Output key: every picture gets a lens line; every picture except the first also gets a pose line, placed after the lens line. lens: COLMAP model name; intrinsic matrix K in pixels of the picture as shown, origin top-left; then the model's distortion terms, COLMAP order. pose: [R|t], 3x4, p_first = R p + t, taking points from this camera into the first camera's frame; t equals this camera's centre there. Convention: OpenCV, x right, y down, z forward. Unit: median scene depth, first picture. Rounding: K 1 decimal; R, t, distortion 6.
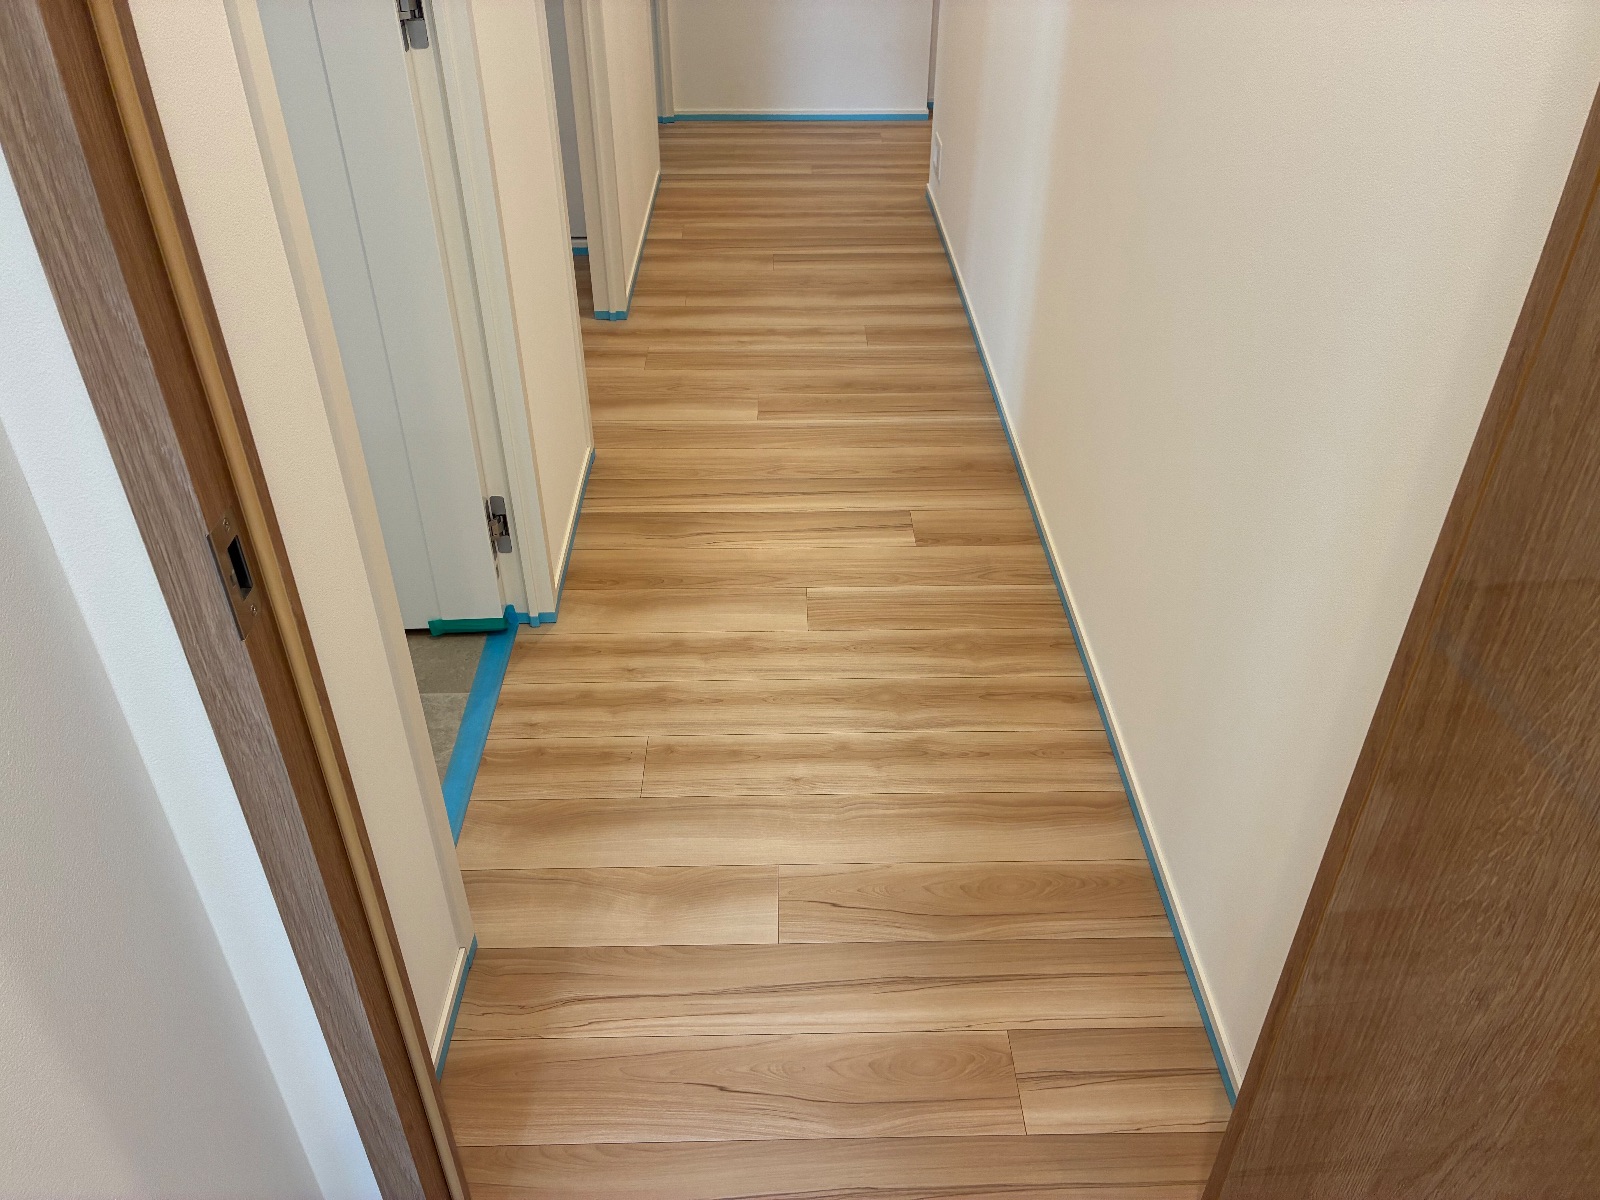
lens RADIAL K [[1230.5, 0, 800.0], [0, 1230.5, 600.0], [0, 0, 1]] dist [0.064934, 0.000174]
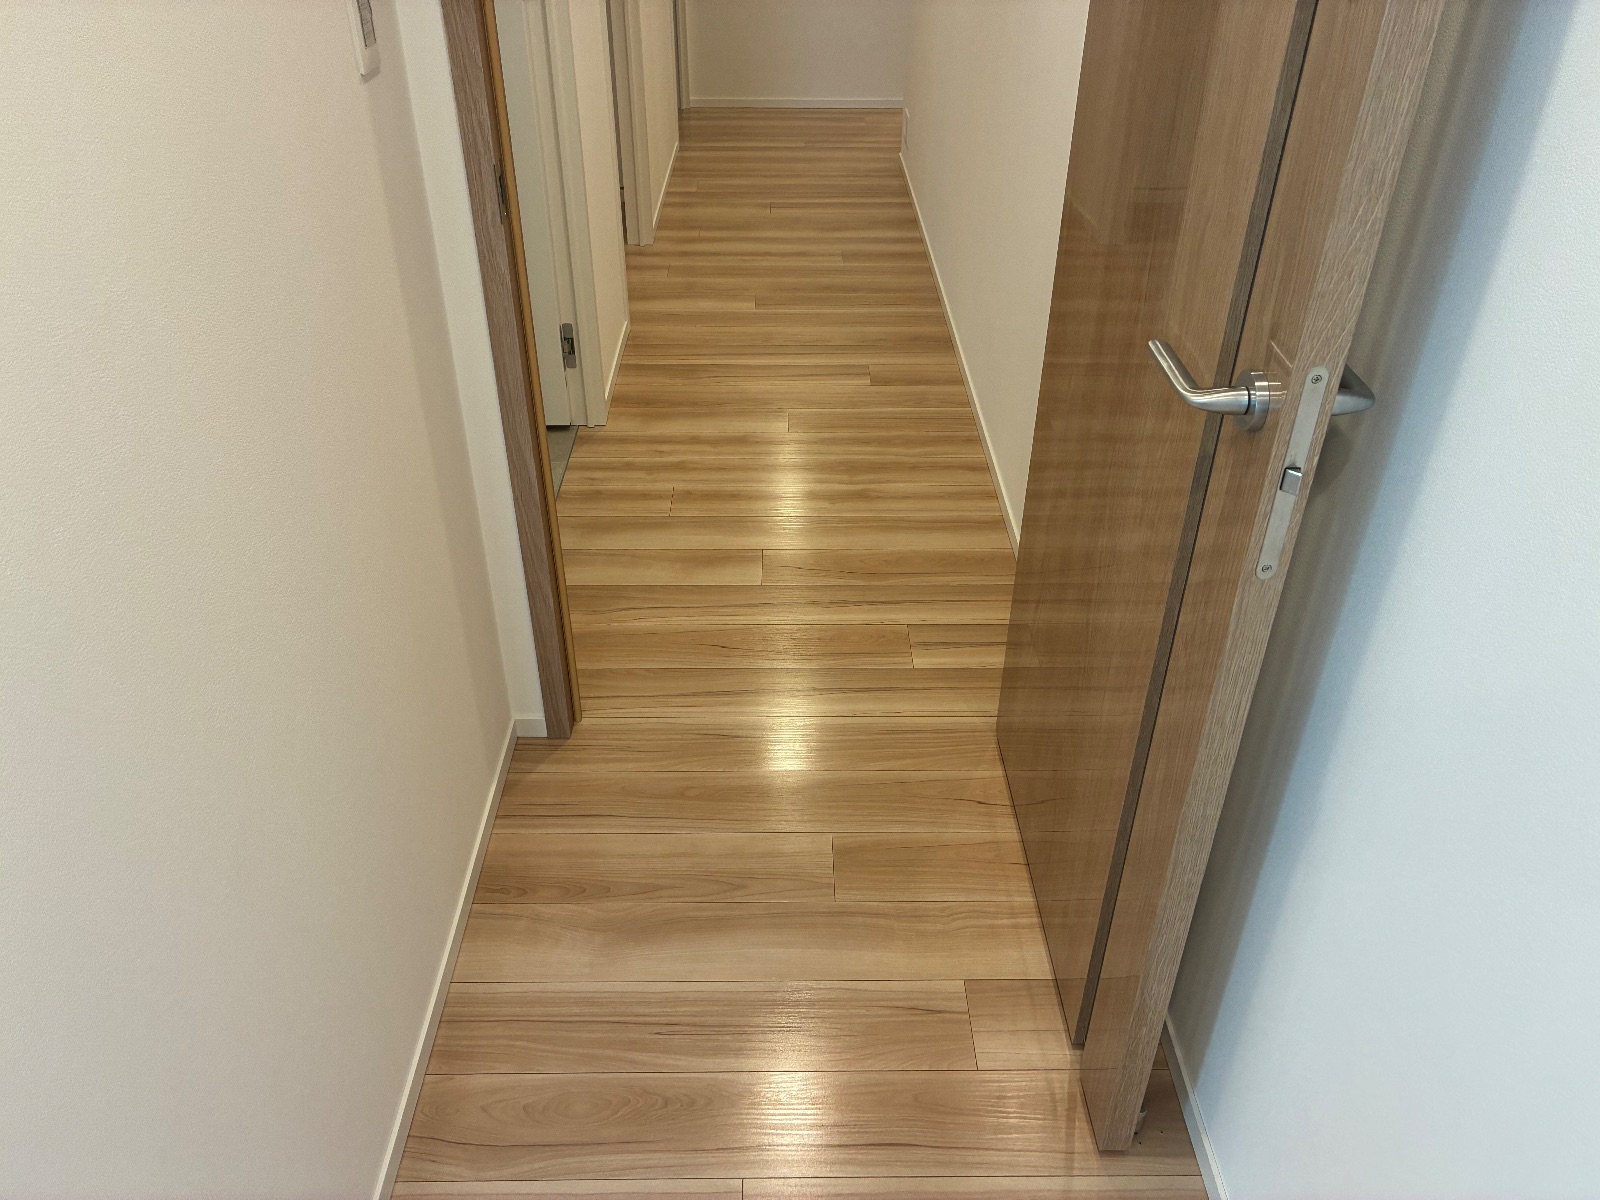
lens RADIAL K [[1202.4, 0, 800.0], [0, 1202.4, 600.0], [0, 0, 1]] dist [0.009374, 0.000902]
pose [[0.999952, 0.009519, -0.002133, 0.019585], [-0.009540, 0.999902, -0.010253, 0.182851], [0.002035, 0.010272, 0.999945, -0.278723]]
